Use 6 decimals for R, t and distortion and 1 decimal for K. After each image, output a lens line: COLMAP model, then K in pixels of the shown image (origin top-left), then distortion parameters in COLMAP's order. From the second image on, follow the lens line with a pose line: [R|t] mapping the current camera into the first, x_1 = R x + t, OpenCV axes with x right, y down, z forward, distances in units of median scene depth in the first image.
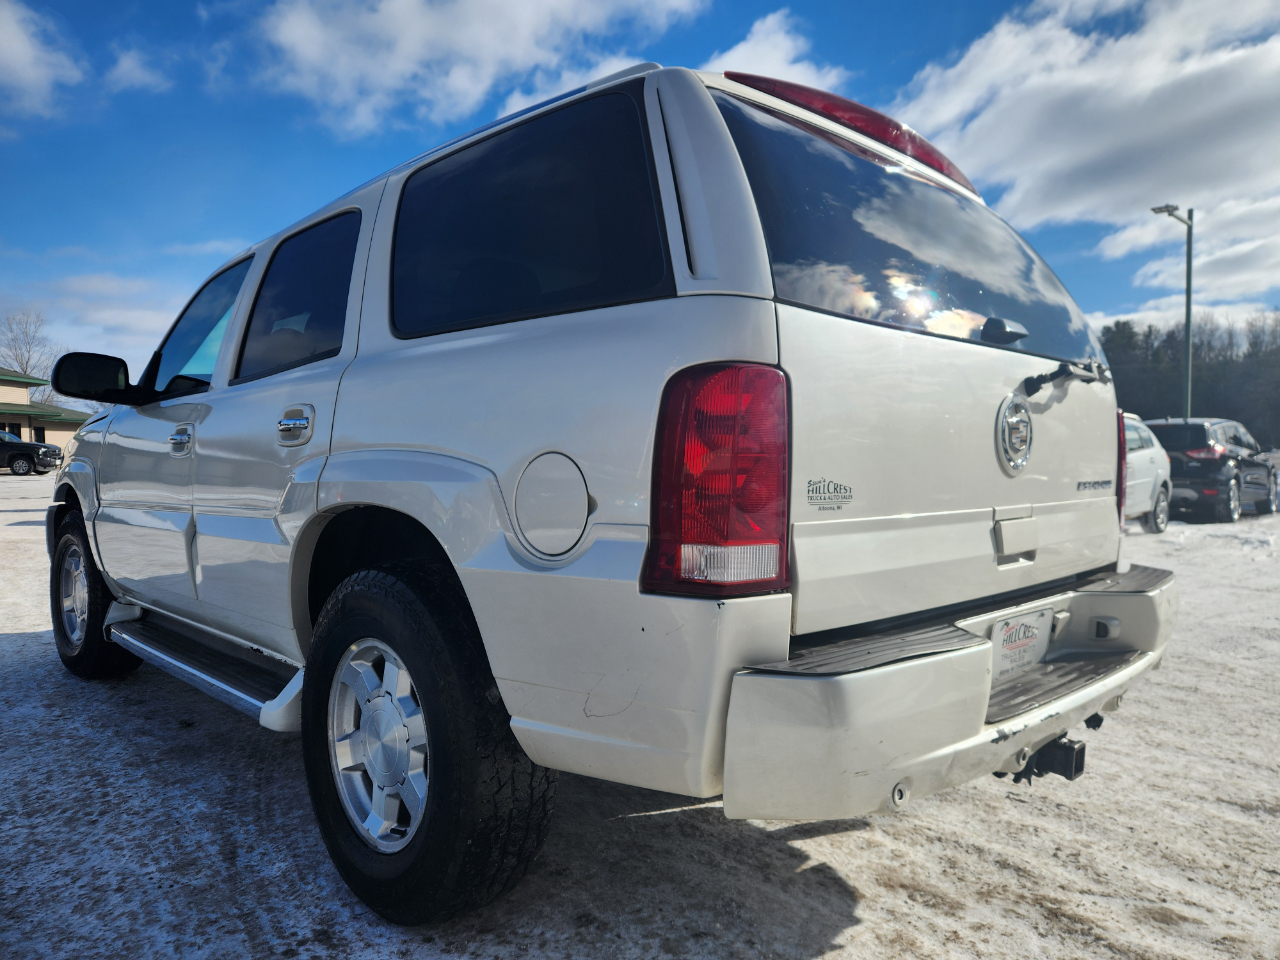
lens RADIAL K [[884.3, 0, 640.0], [0, 884.3, 480.0], [0, 0, 1]] dist [0.050430, -0.047973]
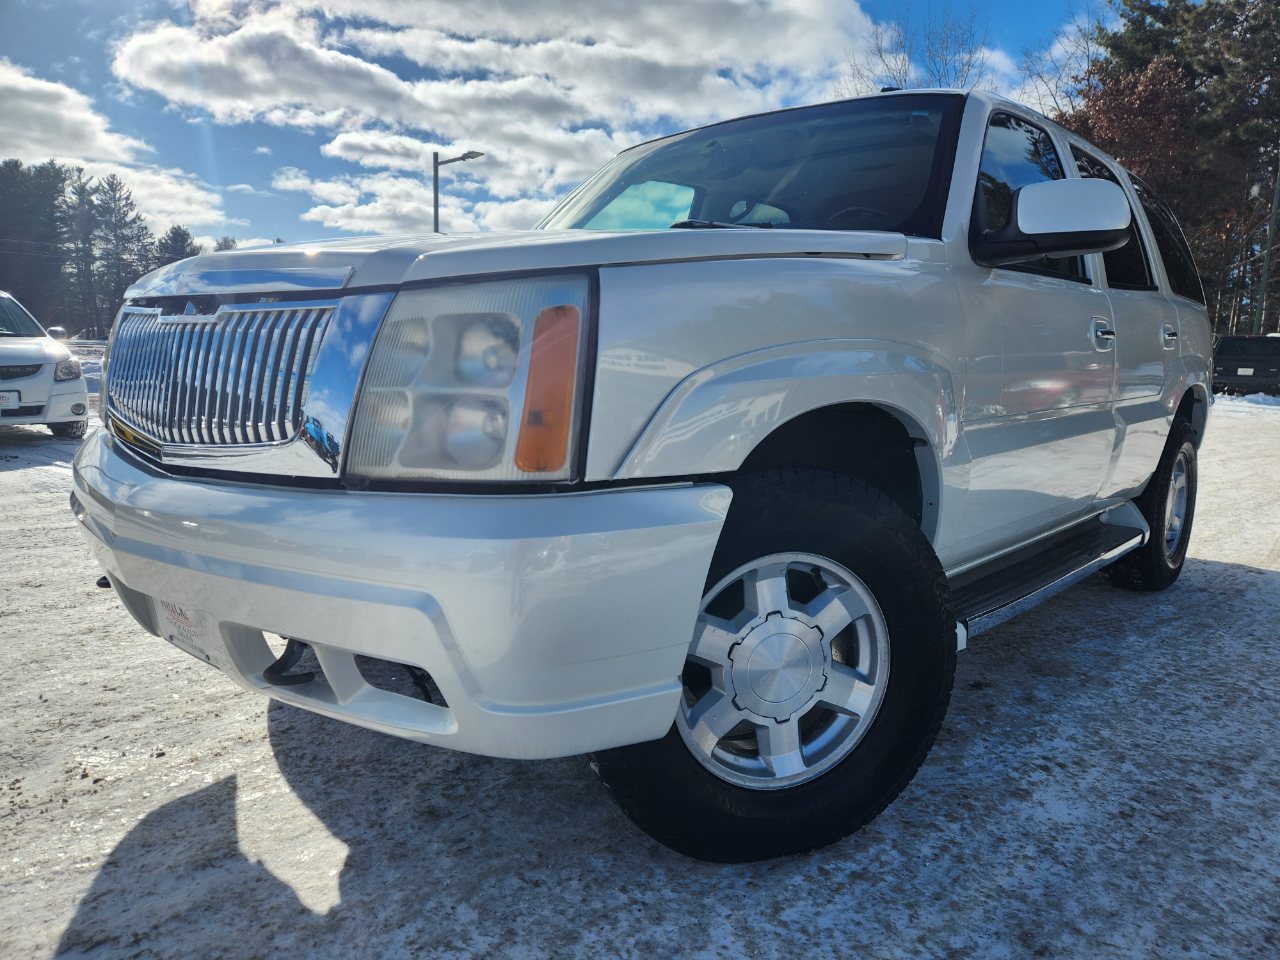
lens RADIAL K [[869.0, 0, 639.4], [0, 869.0, 475.7], [0, 0, 1]] dist [0.067031, -0.064085]
pose [[-0.086557, -0.132657, 0.987375, -1.916730], [0.003401, 0.991050, 0.133449, -0.030751], [-0.996241, 0.014909, -0.085331, 2.123035]]
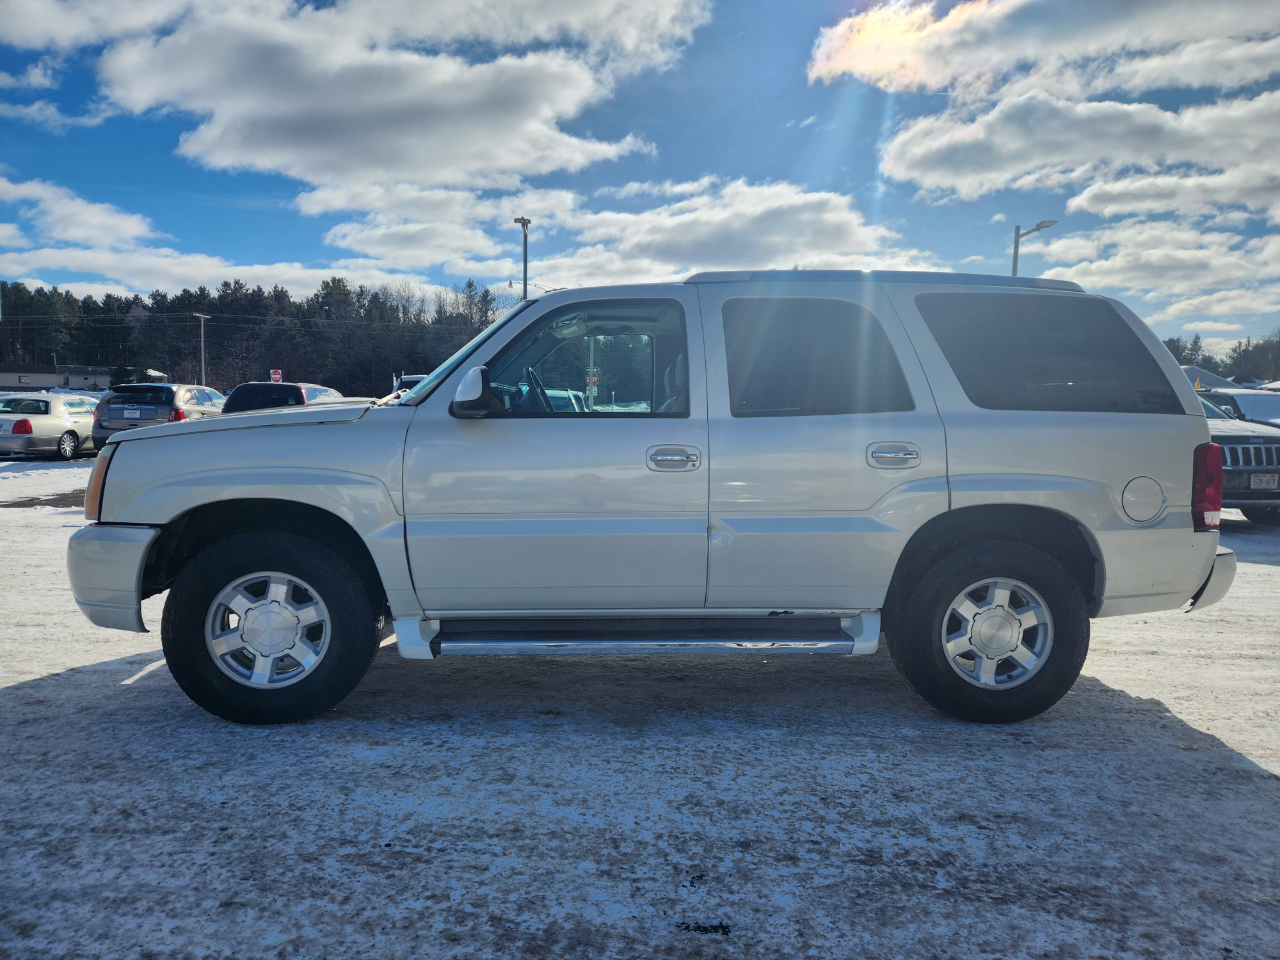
lens RADIAL K [[871.6, 0, 633.8], [0, 871.6, 476.5], [0, 0, 1]] dist [0.068025, -0.067320]
pose [[0.639408, -0.048797, 0.767318, -1.938088], [-0.001604, 0.997897, 0.064797, -0.130135], [-0.768866, -0.042663, 0.637985, 0.388042]]
